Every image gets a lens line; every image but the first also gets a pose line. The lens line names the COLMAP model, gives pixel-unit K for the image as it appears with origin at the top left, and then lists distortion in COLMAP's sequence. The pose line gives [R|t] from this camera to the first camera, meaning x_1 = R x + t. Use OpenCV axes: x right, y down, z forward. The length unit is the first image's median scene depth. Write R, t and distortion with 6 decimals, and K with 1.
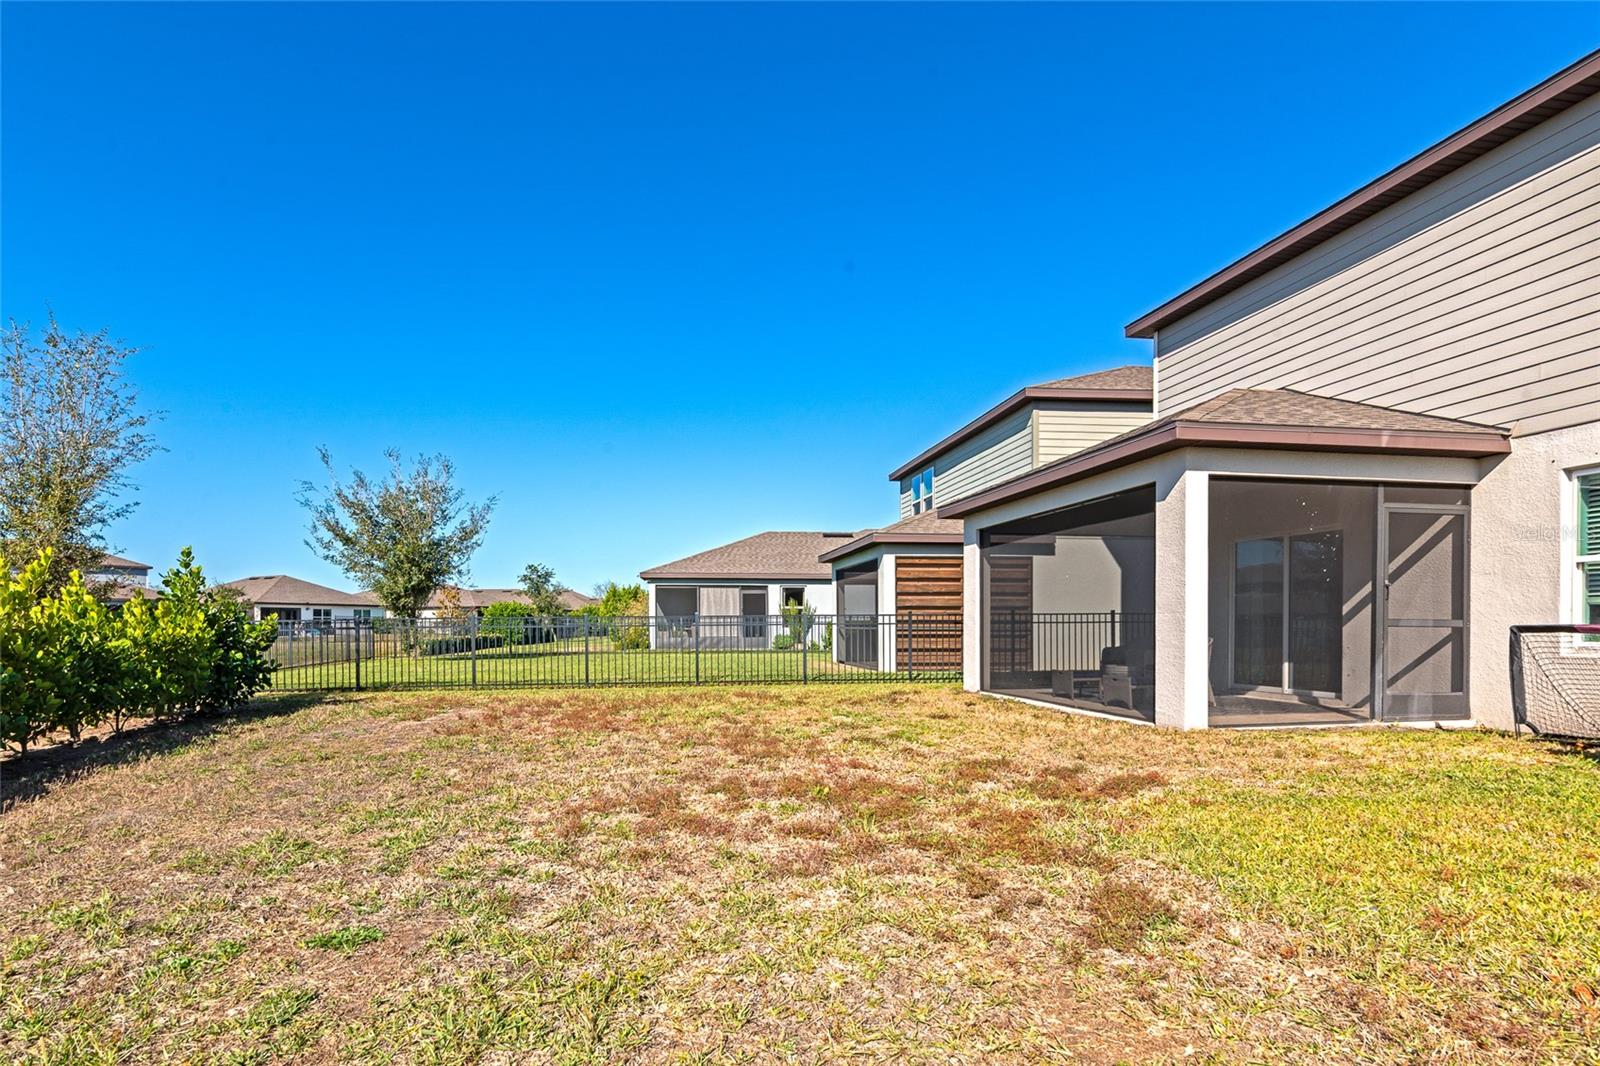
lens RADIAL K [[830.5, 0, 753.1], [0, 830.5, 618.2], [0, 0, 1]] dist [-0.007946, -0.002464]
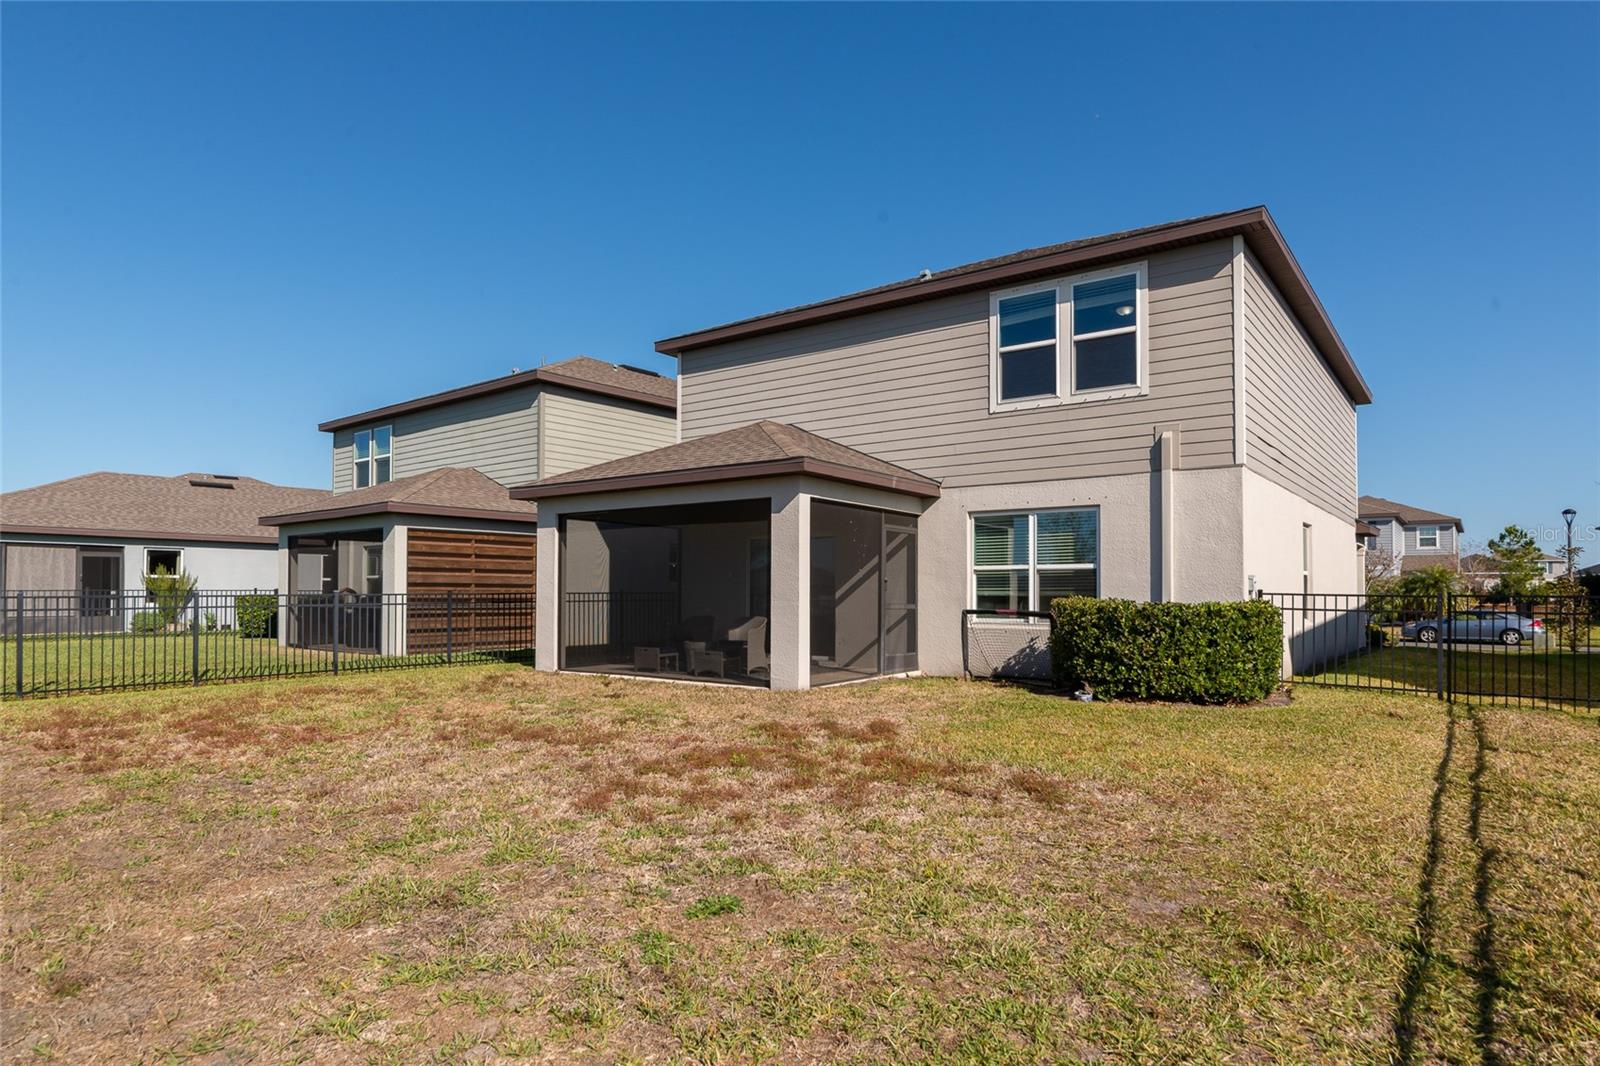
lens RADIAL K [[907.8, 0, 799.1], [0, 907.8, 542.3], [0, 0, 1]] dist [0.007252, 0.000853]
pose [[0.691795, 0.043466, 0.720785, -0.253534], [-0.009723, 0.998657, -0.050890, -0.012557], [-0.722028, 0.028198, 0.691289, 0.000826]]
